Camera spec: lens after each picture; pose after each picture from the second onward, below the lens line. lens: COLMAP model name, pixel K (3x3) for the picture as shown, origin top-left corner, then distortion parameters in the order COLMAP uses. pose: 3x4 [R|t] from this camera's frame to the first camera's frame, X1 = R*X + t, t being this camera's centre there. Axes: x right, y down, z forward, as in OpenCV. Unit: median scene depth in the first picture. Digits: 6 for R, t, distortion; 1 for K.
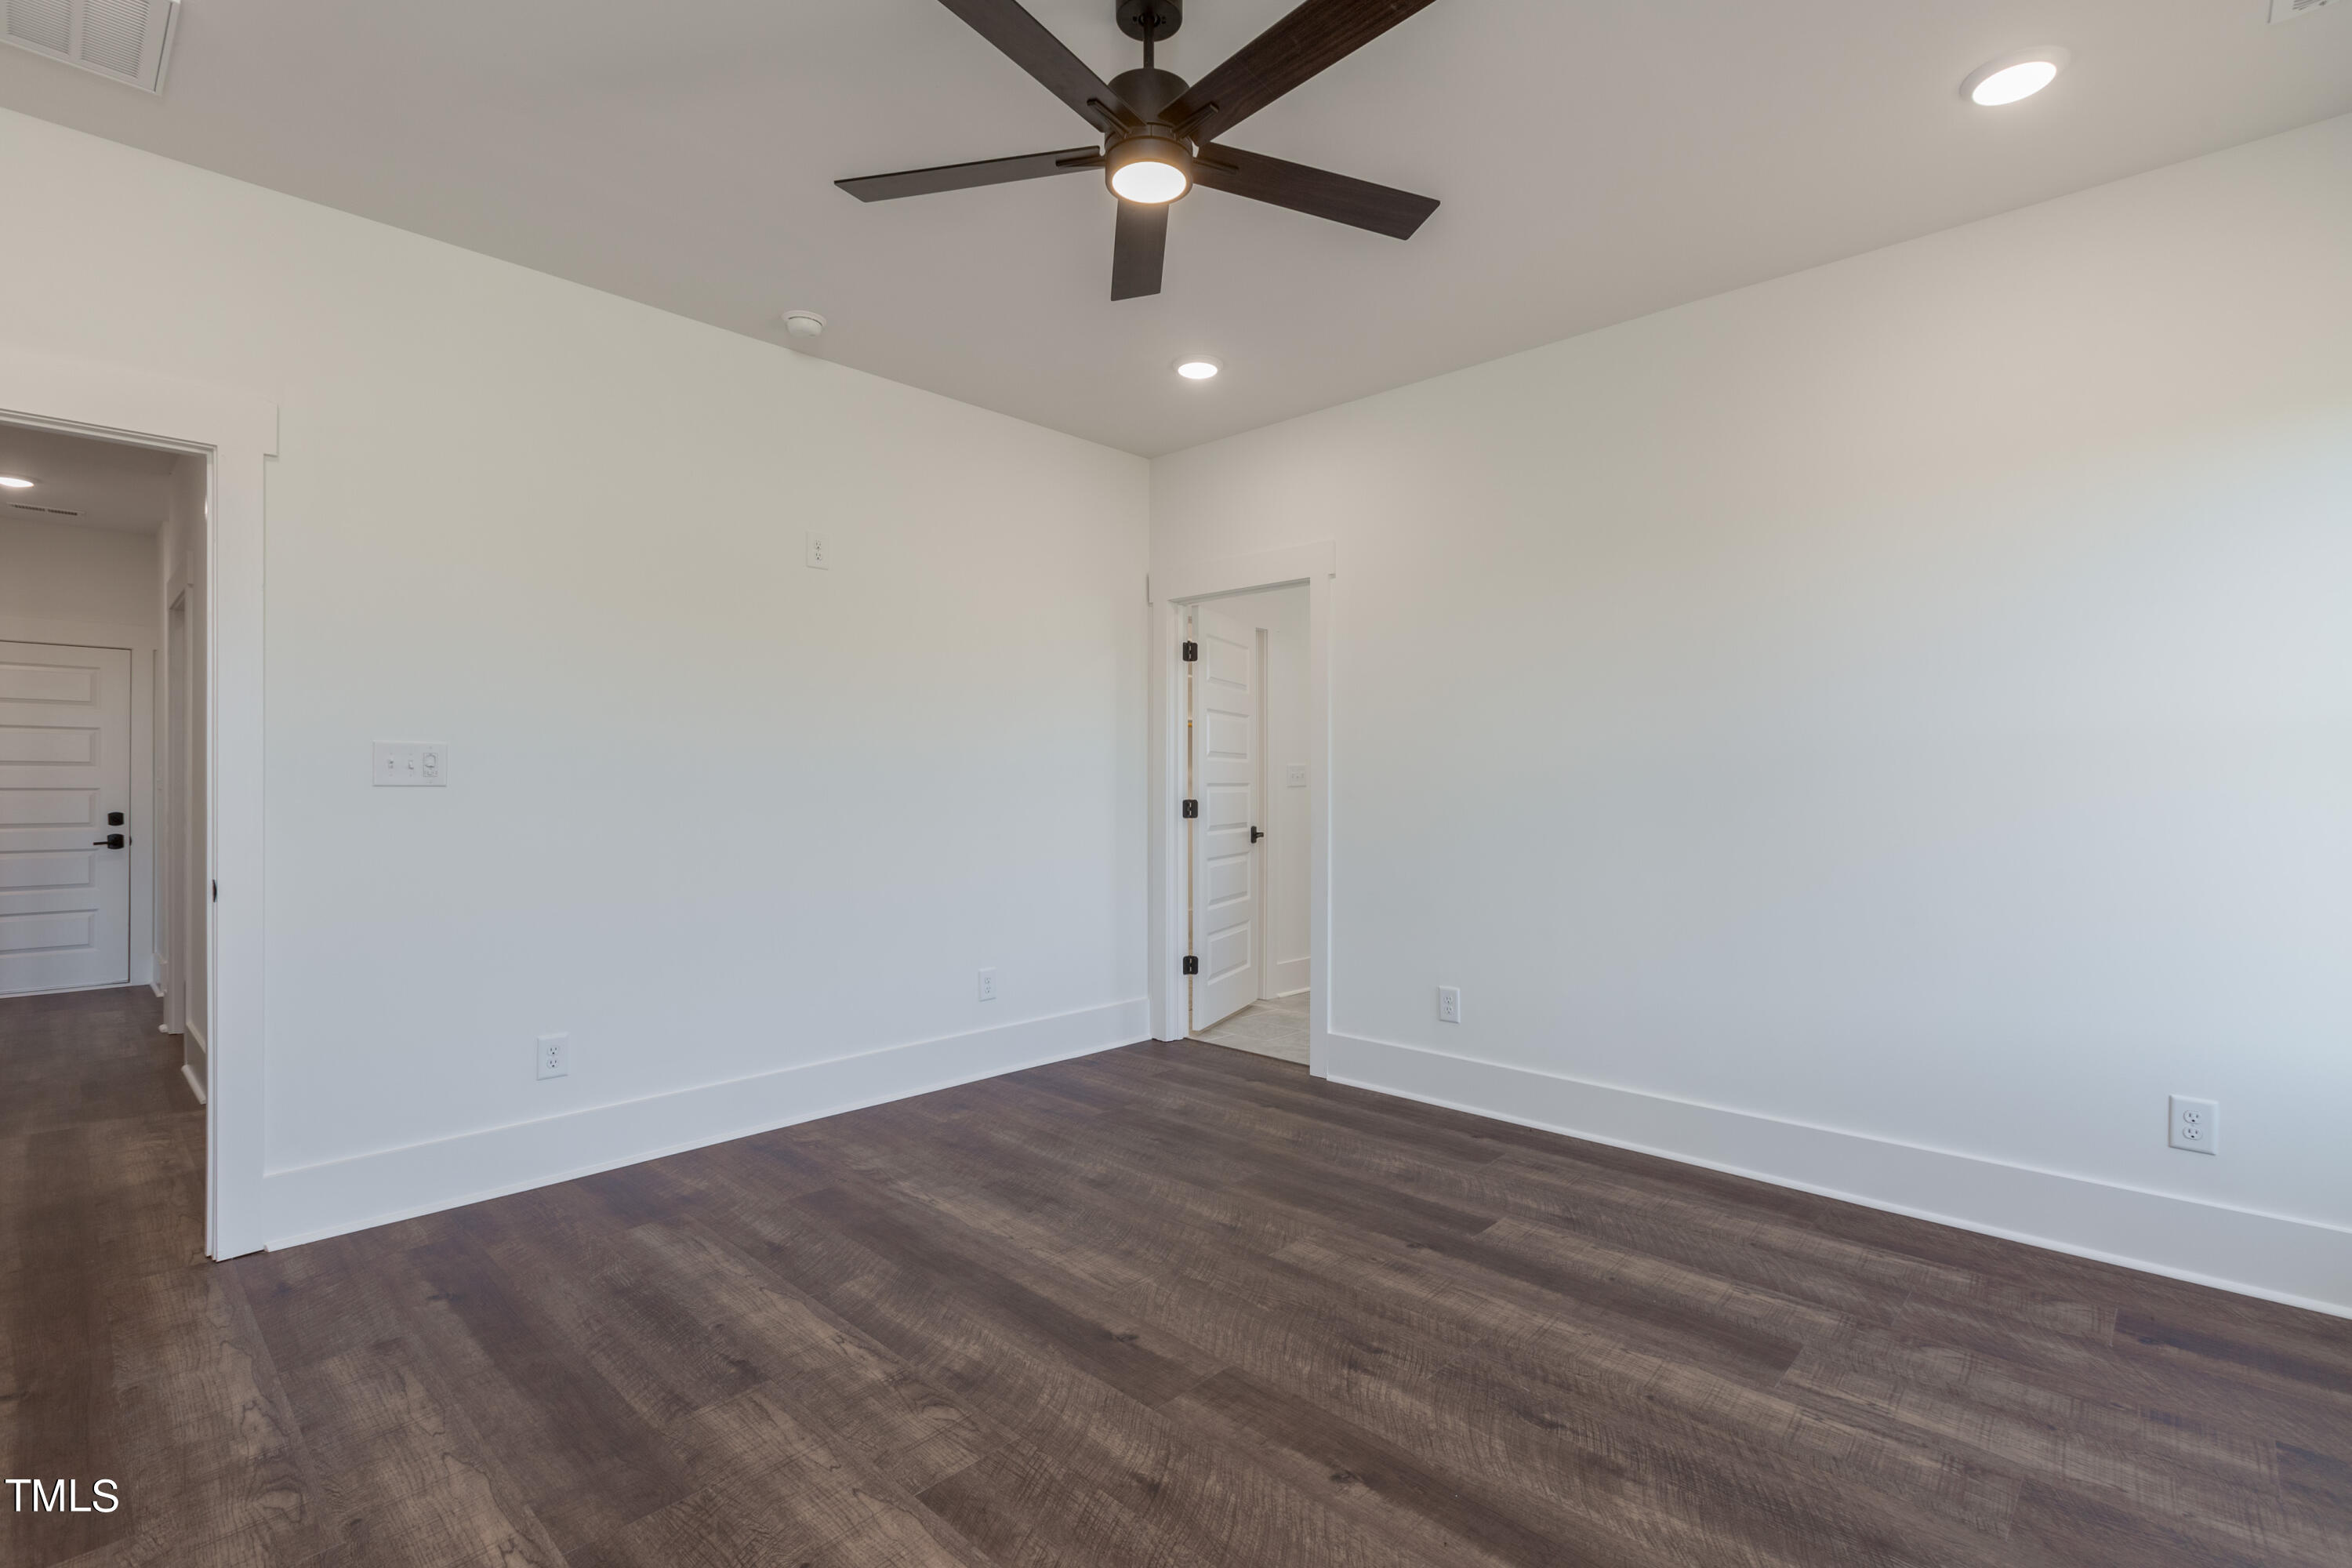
lens RADIAL K [[1082.2, 0, 1154.8], [0, 1082.2, 775.9], [0, 0, 1]] dist [0.012903, 0.000539]
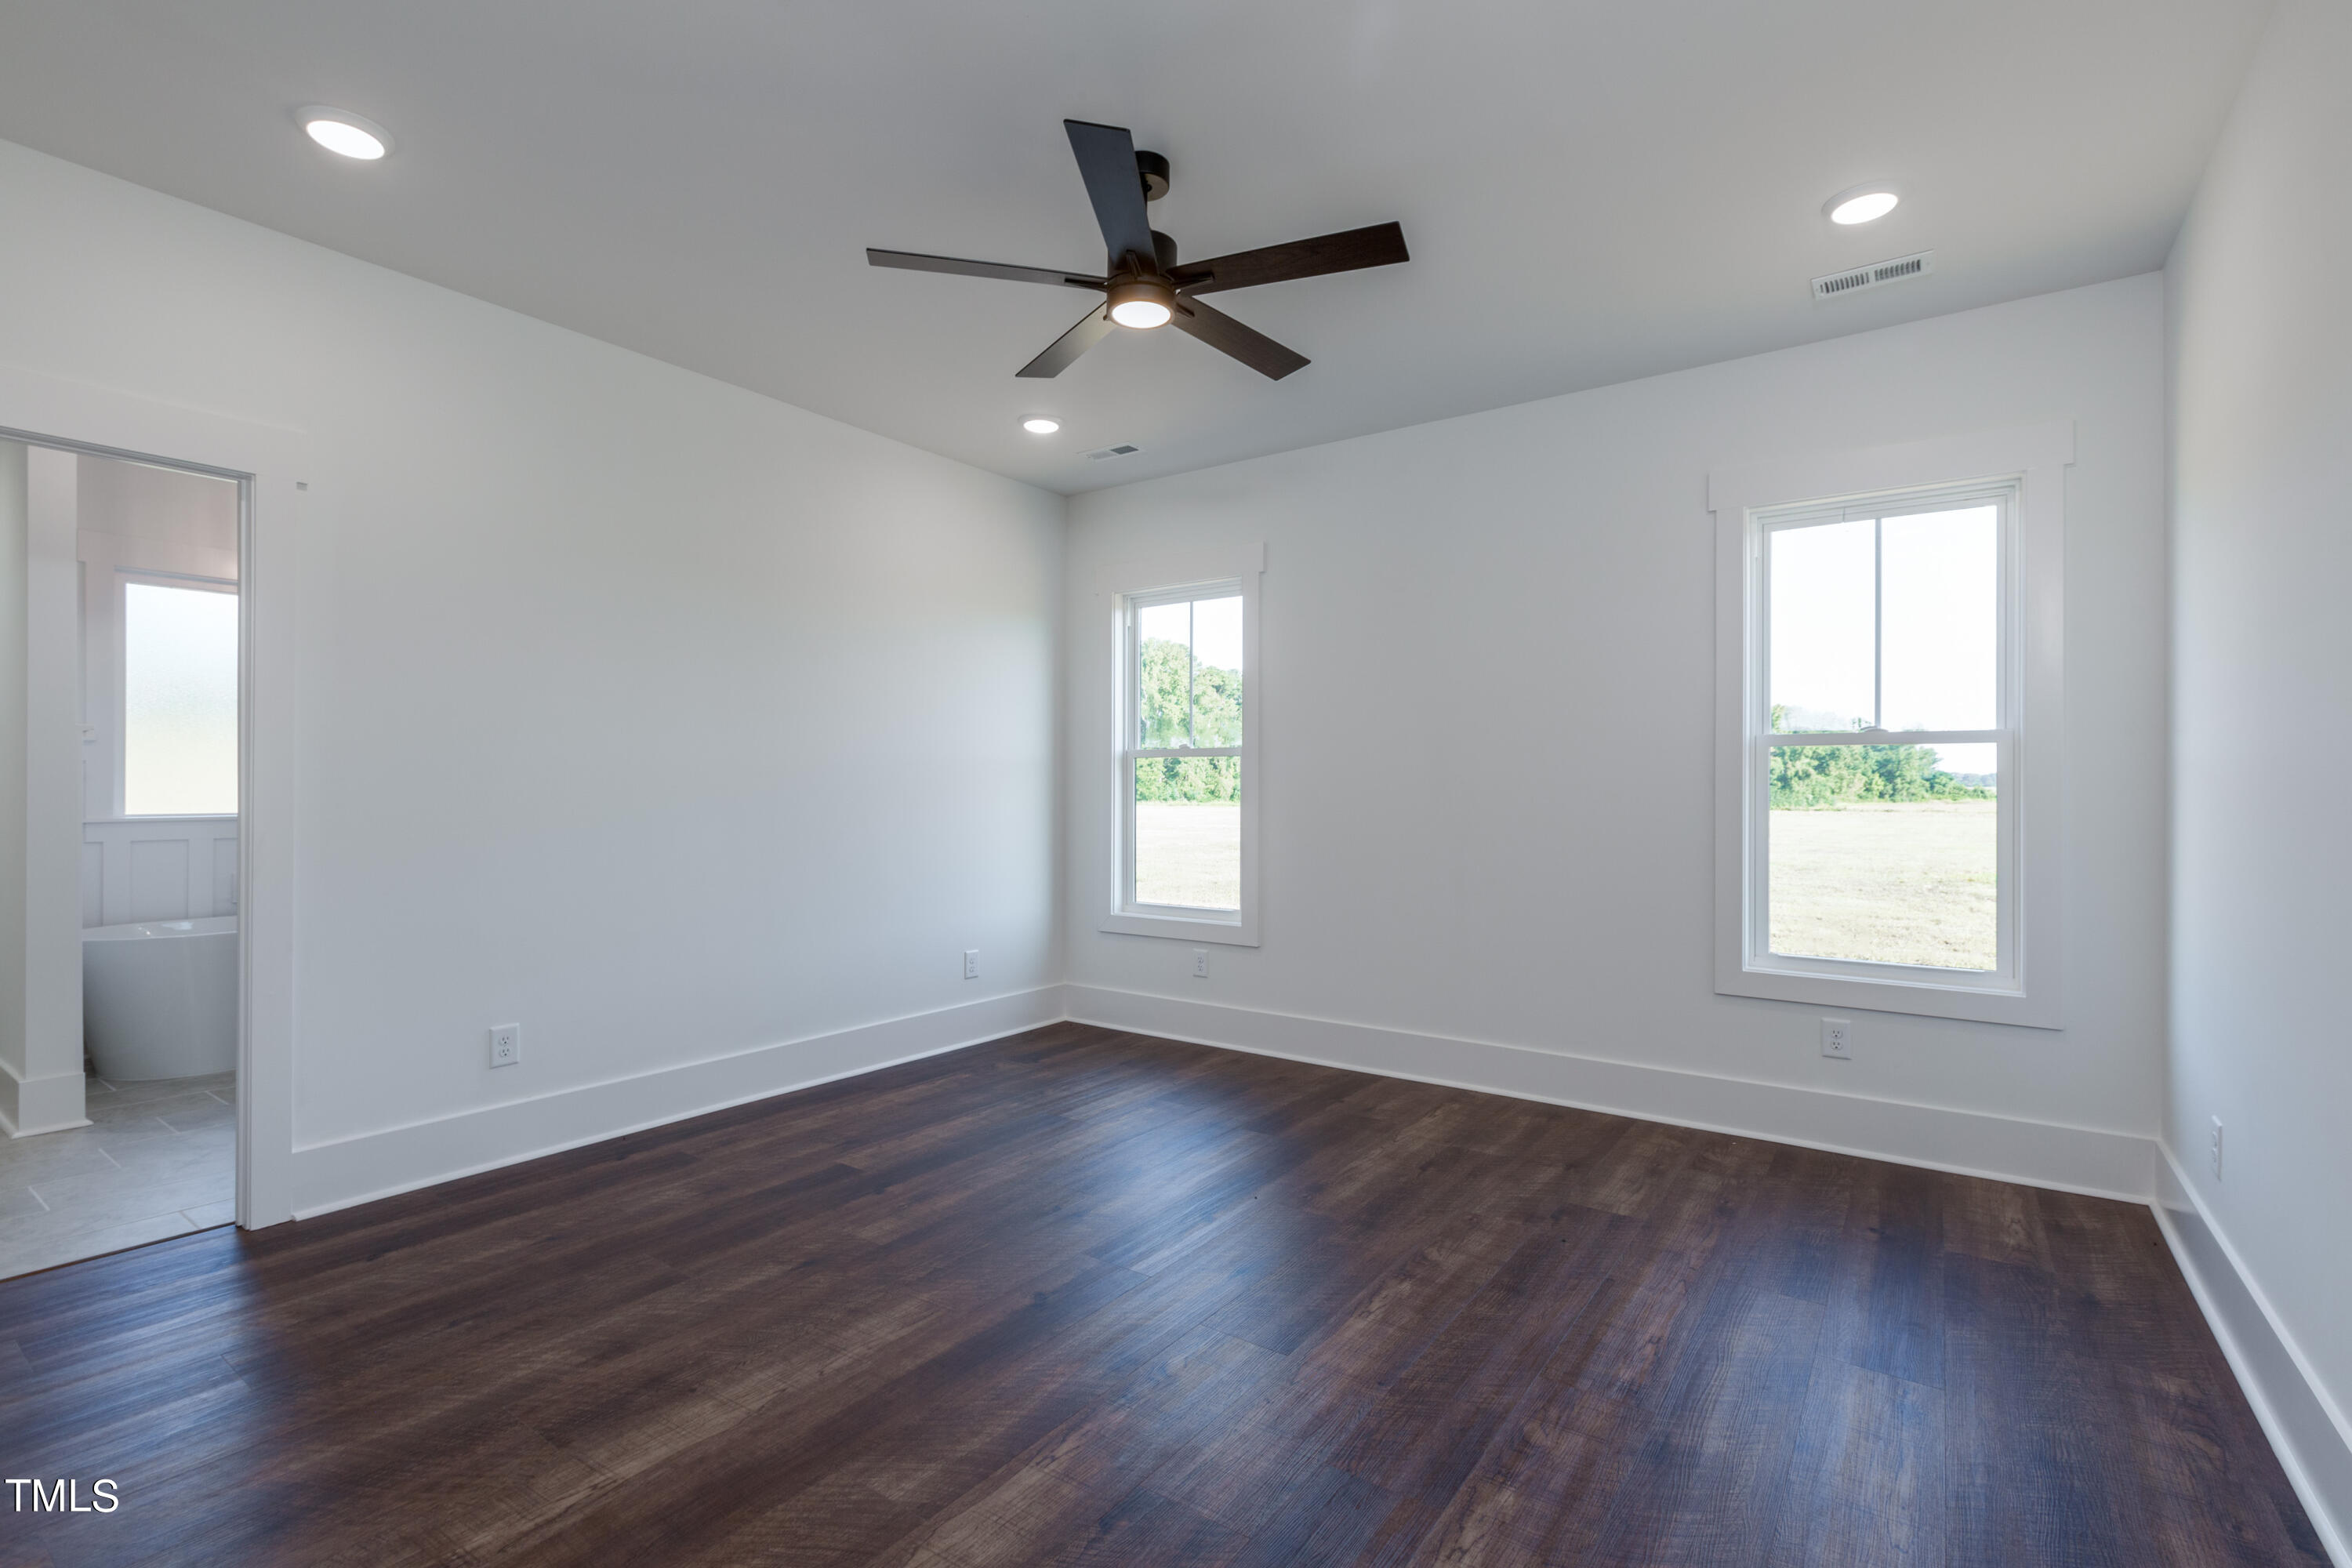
lens RADIAL K [[1082.2, 0, 1156.1], [0, 1082.2, 781.6], [0, 0, 1]] dist [0.012903, 0.000539]
pose [[-0.144326, 0.009531, 0.989484, -0.879263], [-0.013214, 0.999846, -0.011558, 0.002673], [-0.989442, -0.014743, -0.144178, 0.808241]]
